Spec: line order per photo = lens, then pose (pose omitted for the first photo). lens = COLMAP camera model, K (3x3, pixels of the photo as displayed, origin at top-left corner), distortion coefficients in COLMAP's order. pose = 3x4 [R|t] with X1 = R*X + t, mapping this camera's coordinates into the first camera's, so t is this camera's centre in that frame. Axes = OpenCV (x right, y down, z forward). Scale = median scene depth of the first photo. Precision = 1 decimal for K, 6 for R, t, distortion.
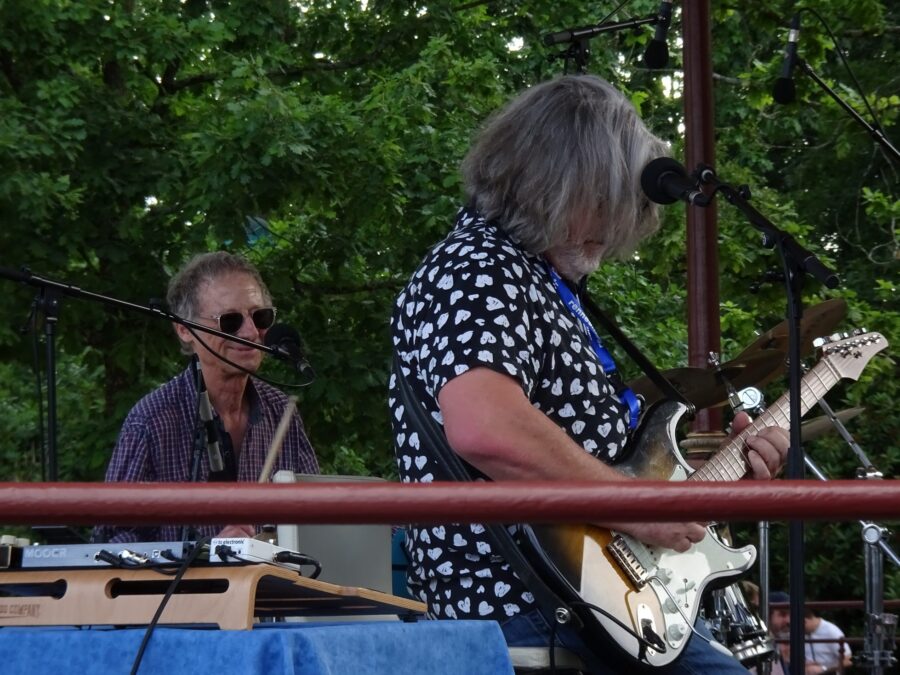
lens RADIAL K [[3586.1, 0, 450.0], [0, 3586.1, 337.5], [0, 0, 1]] dist [-0.003028, -3.800860]
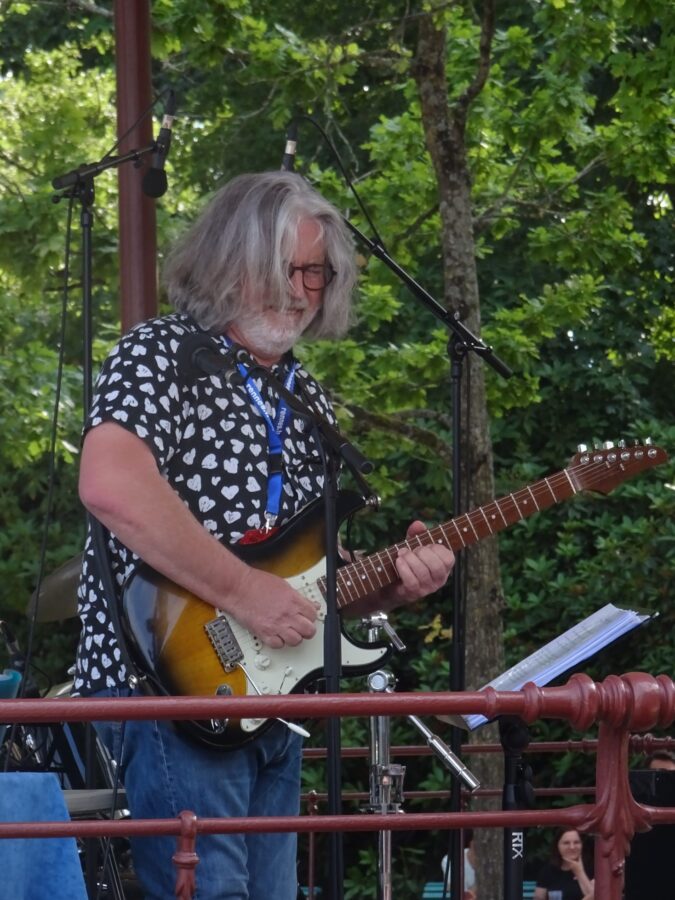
lens RADIAL K [[6006.3, 0, 530.5], [0, 6006.3, 654.7], [0, 0, 1]] dist [-0.566637, -36.497930]
pose [[0.987323, -0.011220, 0.158329, -0.093056], [0.001979, 0.998291, 0.058400, -0.044410], [-0.158714, -0.057346, 0.985658, -0.569537]]
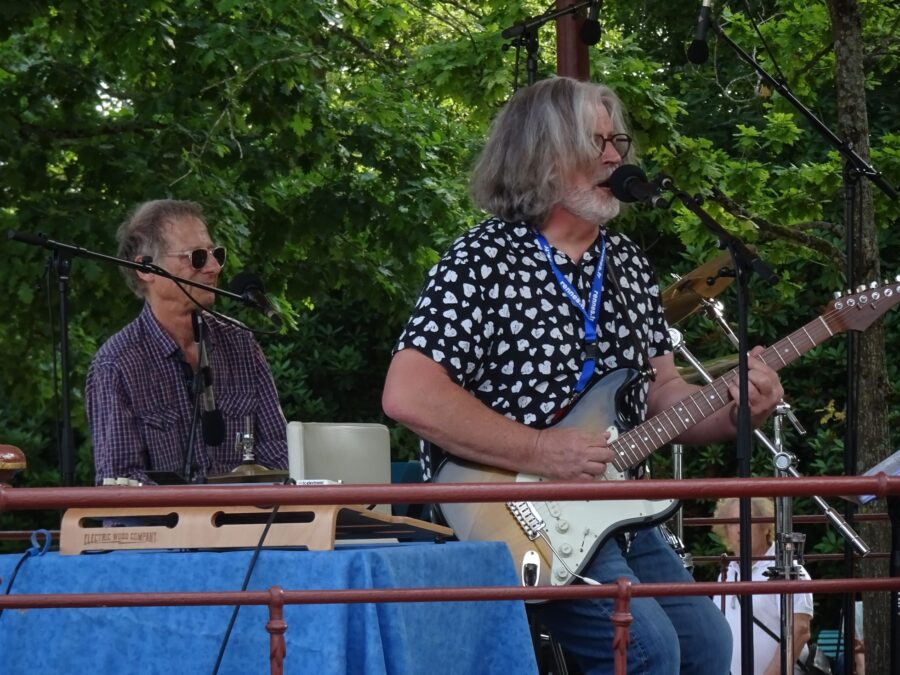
lens RADIAL K [[5207.6, 0, 450.0], [0, 5207.6, 337.5], [0, 0, 1]] dist [-0.016354, 17.413228]
pose [[0.997474, -0.005095, 0.070852, -0.097436], [0.002220, 0.999173, 0.040602, -0.048366], [-0.071000, -0.040343, 0.996660, -0.591084]]
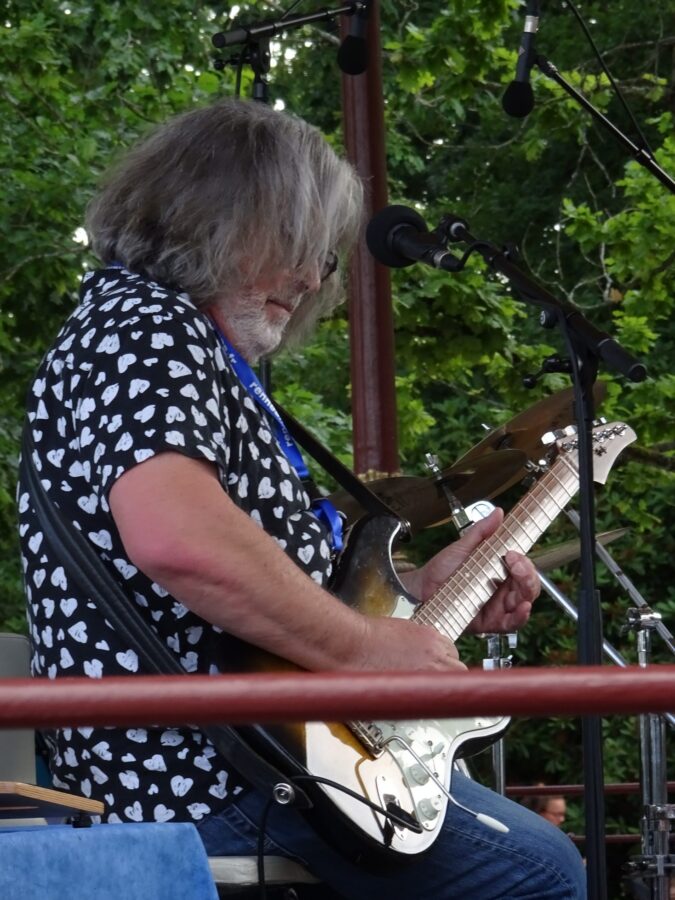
lens RADIAL K [[5128.6, 0, 335.1], [0, 5128.6, 318.0], [0, 0, 1]] dist [1.532914, -52.524725]
pose [[0.996983, -0.008721, 0.077130, -0.029130], [0.010019, 0.999814, -0.016465, -0.006555], [-0.076972, 0.017189, 0.996885, -0.067121]]
